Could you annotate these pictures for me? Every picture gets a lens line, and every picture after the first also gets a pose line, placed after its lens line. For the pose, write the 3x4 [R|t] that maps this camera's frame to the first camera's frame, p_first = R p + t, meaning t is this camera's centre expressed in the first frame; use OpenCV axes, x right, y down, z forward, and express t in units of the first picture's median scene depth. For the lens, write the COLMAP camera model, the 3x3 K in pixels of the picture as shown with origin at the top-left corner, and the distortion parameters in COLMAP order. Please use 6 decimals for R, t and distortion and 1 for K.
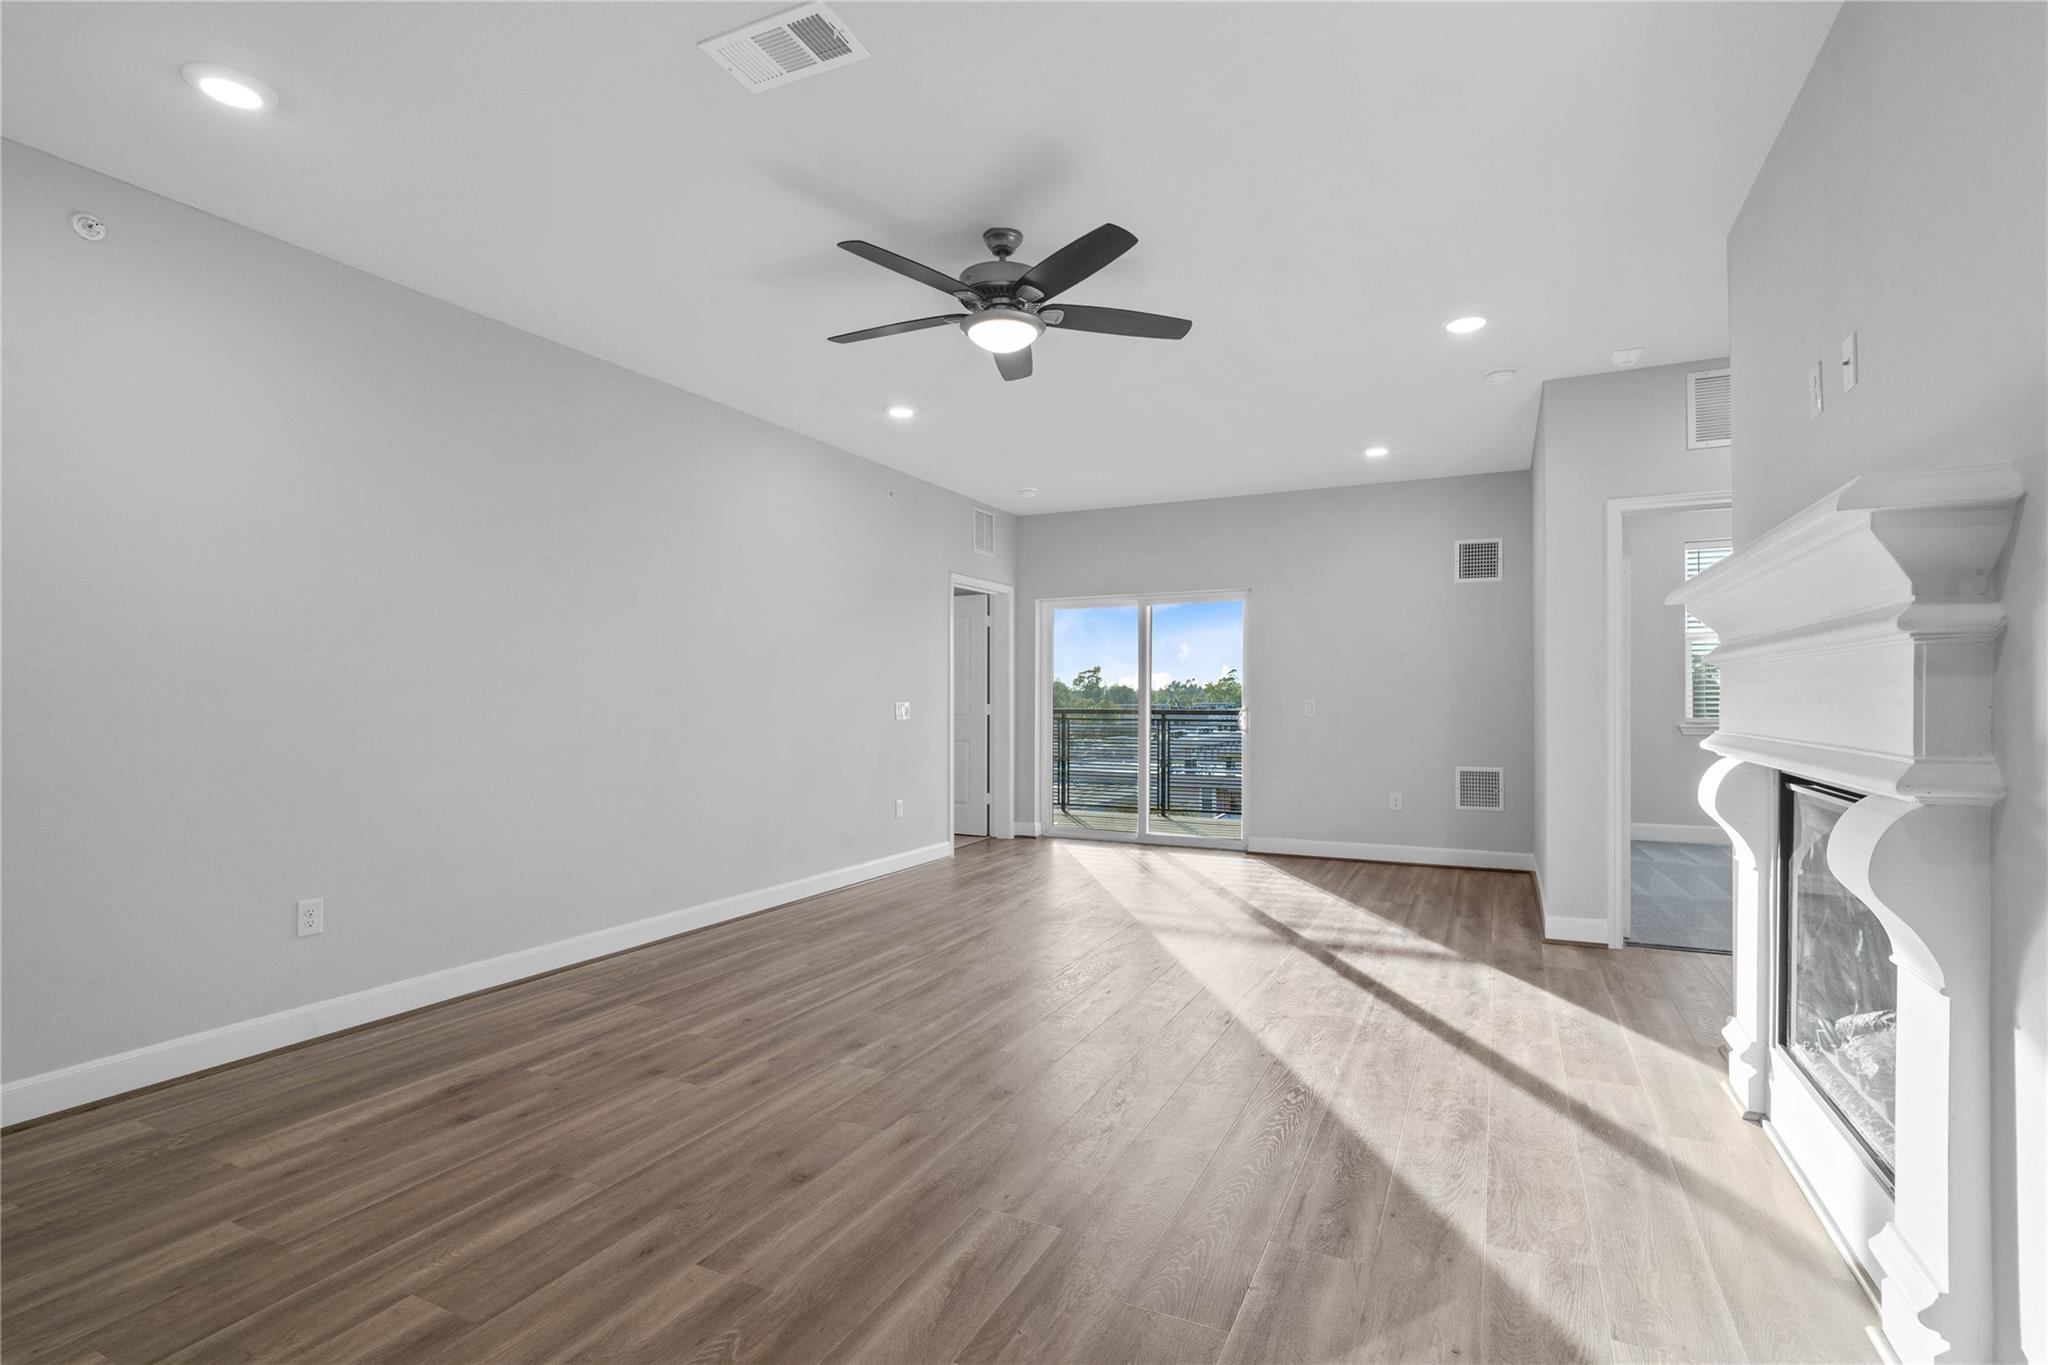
lens RADIAL K [[971.5, 0, 1027.9], [0, 971.5, 699.8], [0, 0, 1]] dist [-0.015860, 0.000157]
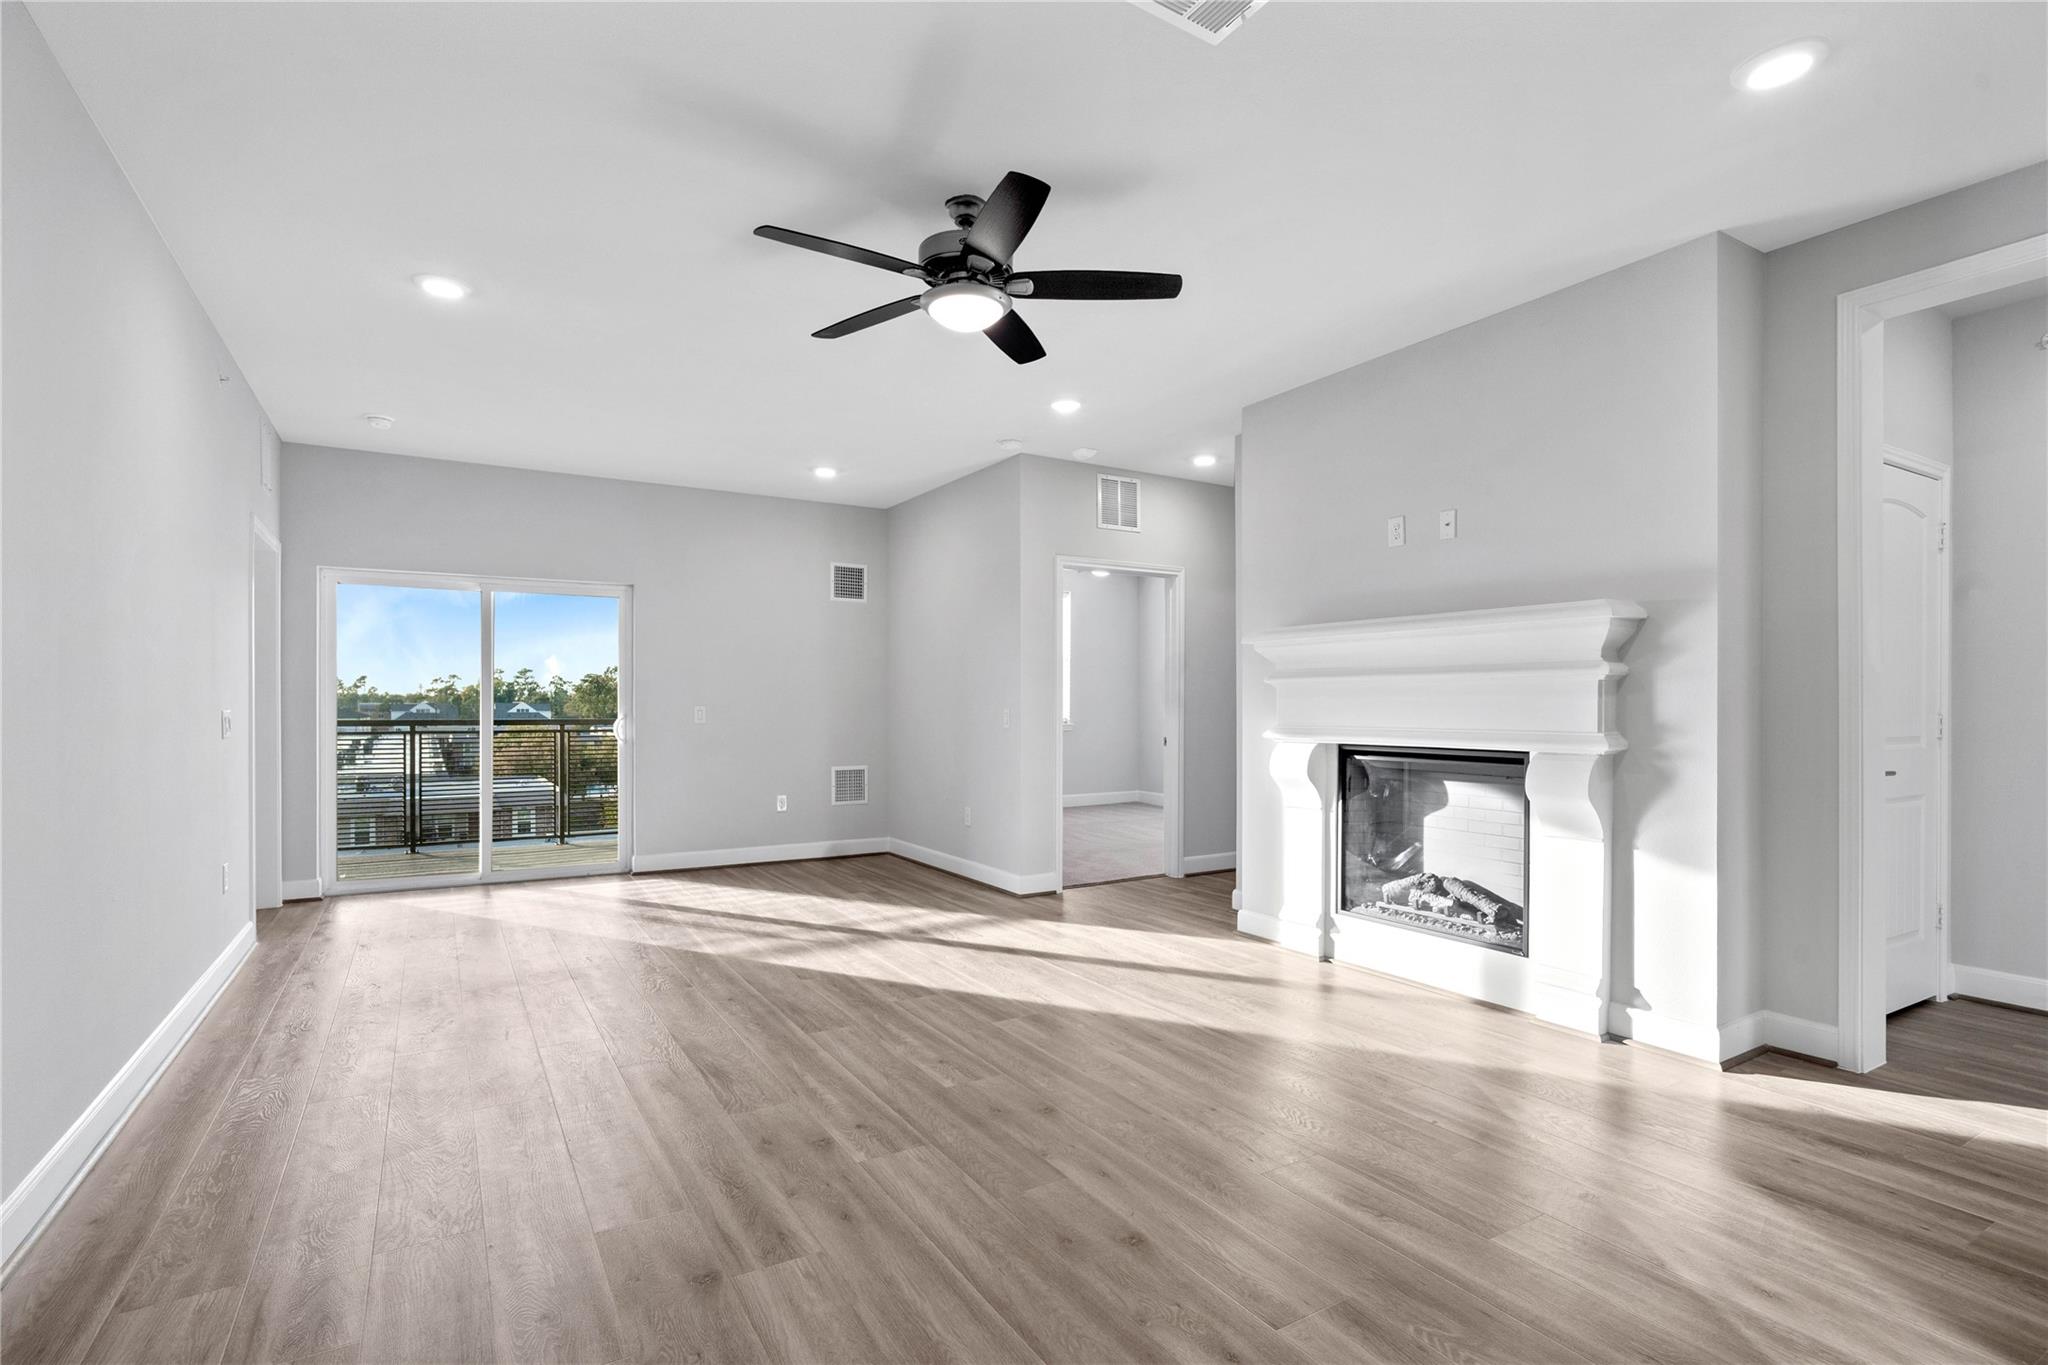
lens RADIAL K [[971.5, 0, 1027.9], [0, 971.5, 699.8], [0, 0, 1]] dist [-0.015860, 0.000157]
pose [[0.540157, 0.004661, 0.841552, -0.567138], [0.001212, 0.999979, -0.006316, -0.000014], [-0.841564, 0.004431, 0.540140, 0.324257]]
